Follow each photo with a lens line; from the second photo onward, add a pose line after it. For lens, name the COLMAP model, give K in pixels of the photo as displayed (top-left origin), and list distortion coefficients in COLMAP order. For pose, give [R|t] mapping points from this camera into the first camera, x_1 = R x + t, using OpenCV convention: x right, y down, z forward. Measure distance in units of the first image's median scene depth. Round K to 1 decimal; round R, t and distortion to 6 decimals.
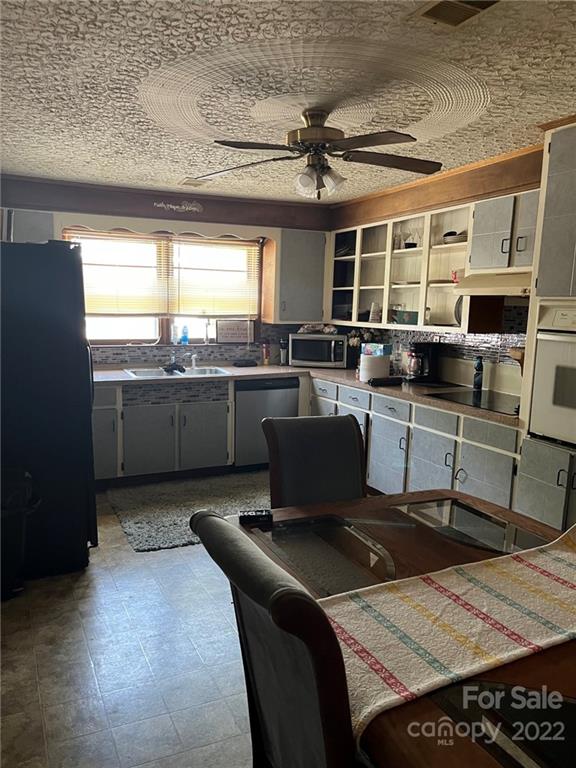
lens RADIAL K [[581.9, 0, 292.7], [0, 581.9, 387.3], [0, 0, 1]] dist [0.029400, -0.035832]
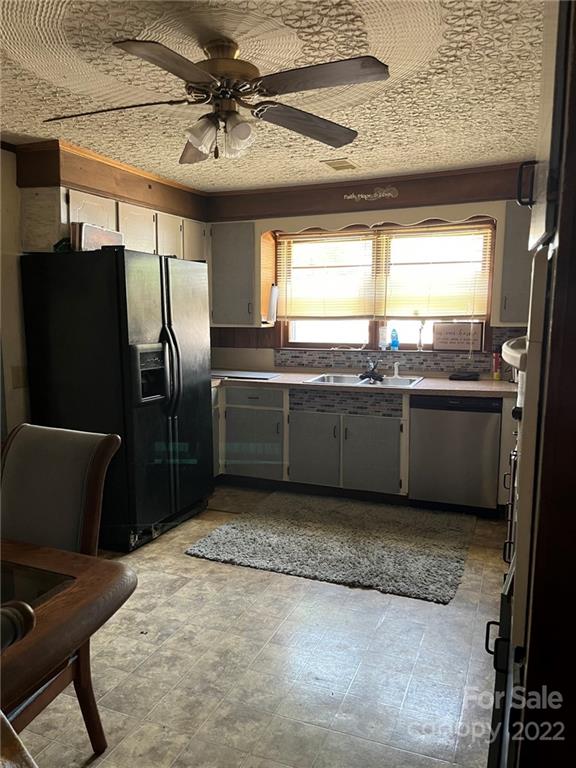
lens RADIAL K [[581.9, 0, 288.6], [0, 581.9, 384.6], [0, 0, 1]] dist [0.029400, -0.035832]
pose [[0.672394, 0.072203, -0.736663, 0.369413], [-0.089264, 0.995877, 0.016134, -0.022124], [0.734791, 0.054909, 0.676067, 0.295978]]
